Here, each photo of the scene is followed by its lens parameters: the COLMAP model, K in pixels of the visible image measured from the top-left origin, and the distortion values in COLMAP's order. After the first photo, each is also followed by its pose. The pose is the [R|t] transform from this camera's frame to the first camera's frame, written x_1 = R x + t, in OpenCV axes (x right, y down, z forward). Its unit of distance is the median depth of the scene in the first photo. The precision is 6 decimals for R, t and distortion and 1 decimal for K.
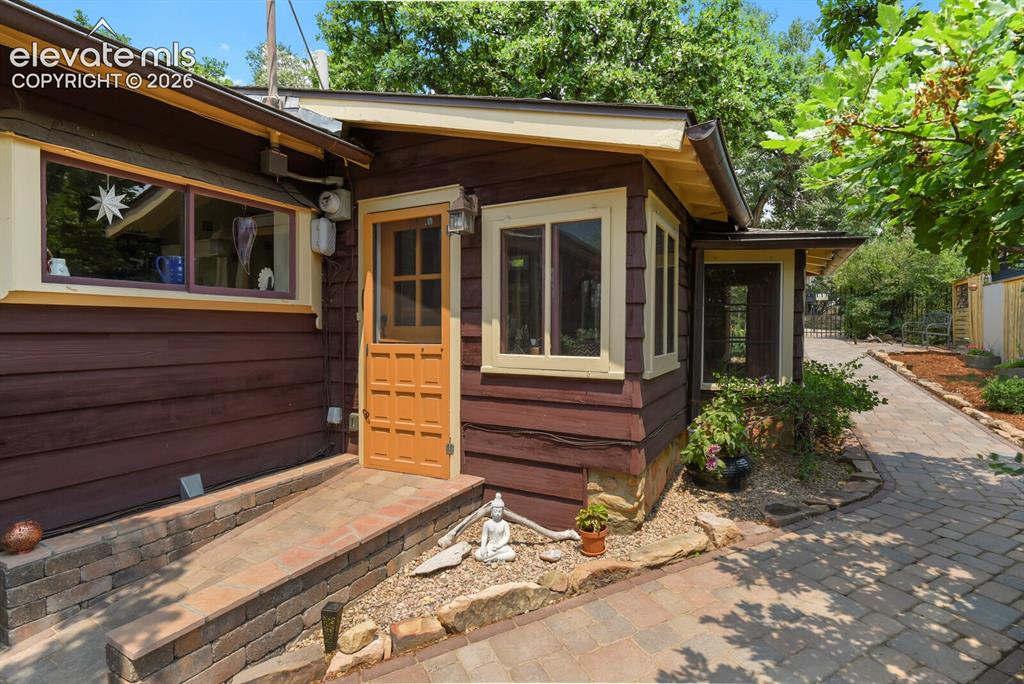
lens RADIAL K [[497.7, 0, 513.4], [0, 497.7, 339.2], [0, 0, 1]] dist [-0.006414, -0.005646]
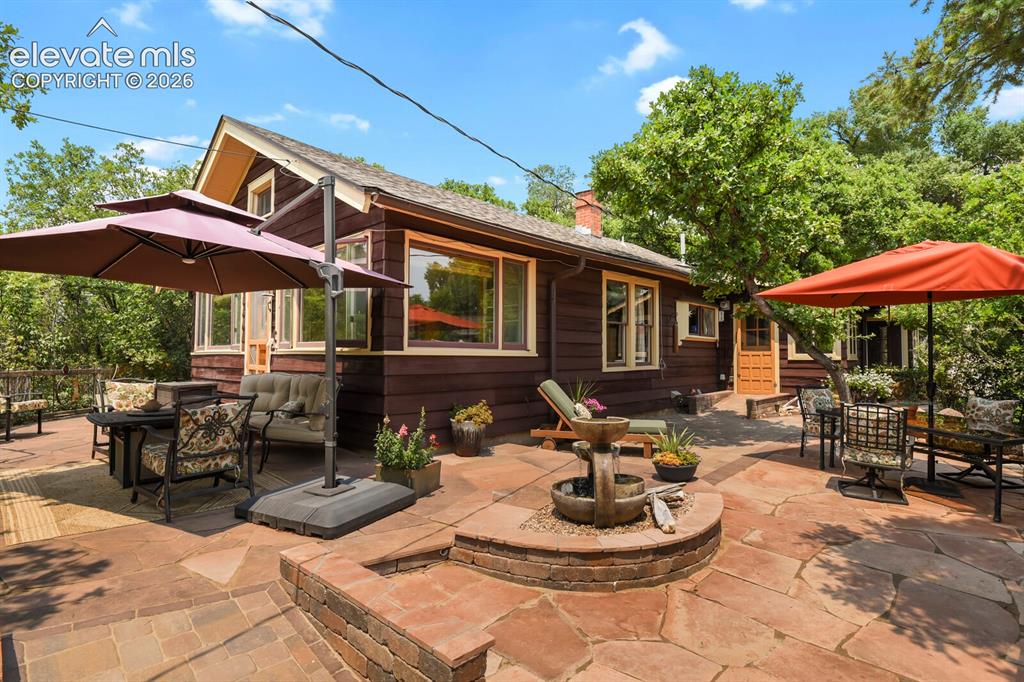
lens RADIAL K [[497.7, 0, 511.4], [0, 497.7, 341.7], [0, 0, 1]] dist [-0.006414, -0.005646]
pose [[0.964486, -0.012895, -0.263820, -0.828120], [0.000856, 0.998955, -0.045697, 0.083135], [0.264134, 0.043849, 0.963489, -2.249041]]
